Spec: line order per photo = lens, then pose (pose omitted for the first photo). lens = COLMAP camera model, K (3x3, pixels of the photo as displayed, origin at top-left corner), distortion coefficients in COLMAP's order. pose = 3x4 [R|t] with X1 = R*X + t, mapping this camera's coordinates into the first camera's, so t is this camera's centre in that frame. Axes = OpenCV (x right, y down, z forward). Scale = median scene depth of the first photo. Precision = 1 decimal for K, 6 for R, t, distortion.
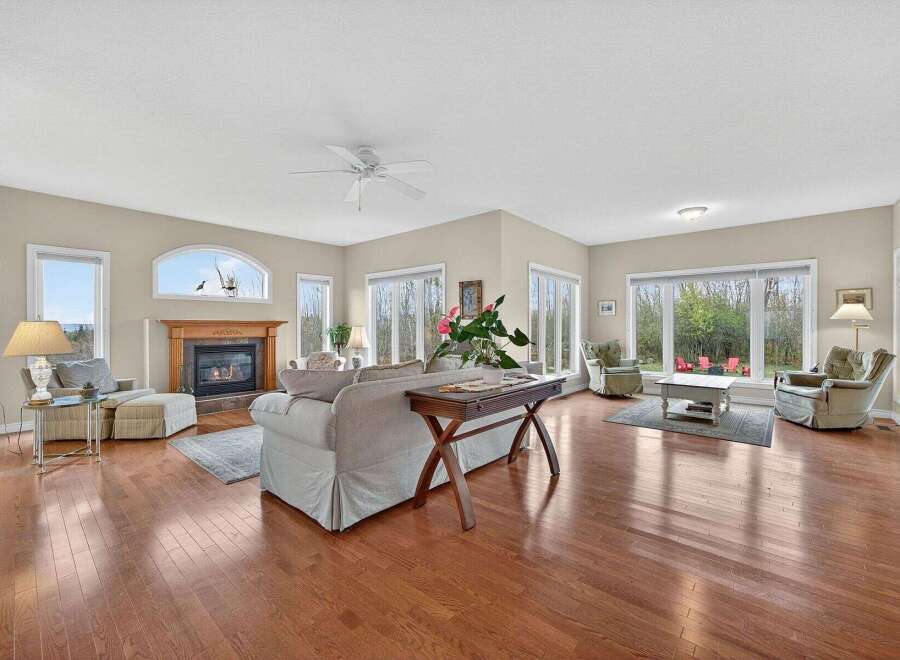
lens RADIAL K [[383.4, 0, 455.9], [0, 383.4, 330.4], [0, 0, 1]] dist [-0.024580, 0.005206]
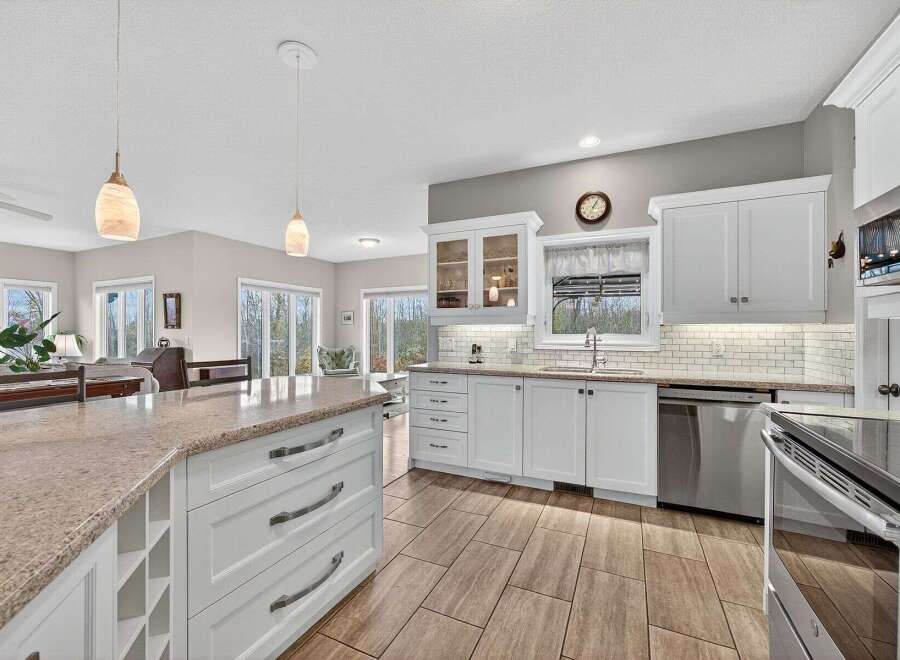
lens RADIAL K [[383.4, 0, 454.5], [0, 383.4, 331.5], [0, 0, 1]] dist [-0.024580, 0.005206]
pose [[0.960531, -0.000886, 0.278173, 0.494218], [0.003763, 0.999945, -0.009807, -0.006842], [-0.278149, 0.010467, 0.960481, -0.248843]]
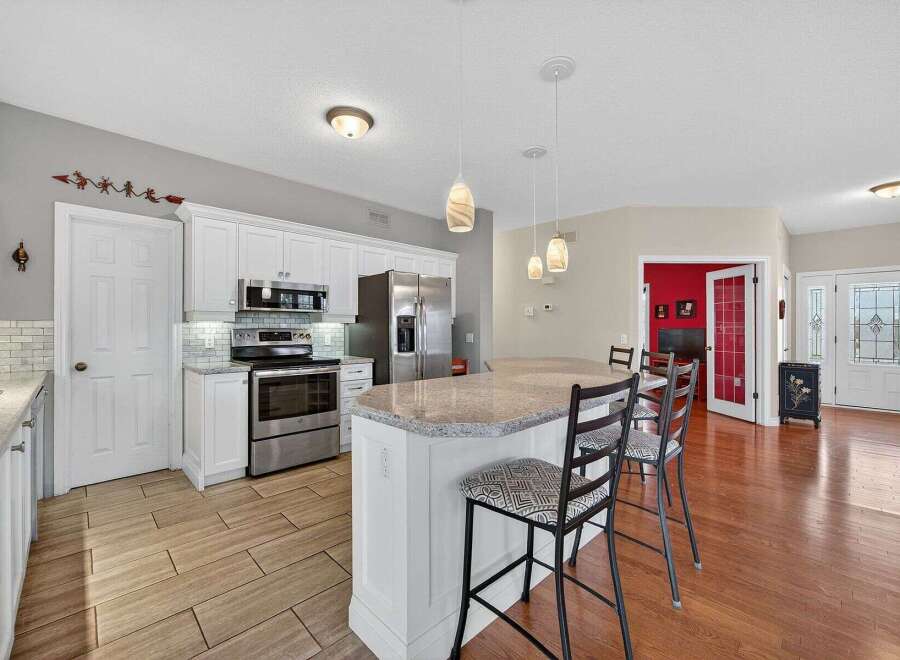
lens RADIAL K [[383.4, 0, 456.3], [0, 383.4, 323.4], [0, 0, 1]] dist [-0.024580, 0.005206]
pose [[-0.997287, -0.004101, 0.073493, 0.429829], [-0.003596, 0.999969, 0.007003, -0.019495], [-0.073520, 0.006720, -0.997271, 0.448879]]
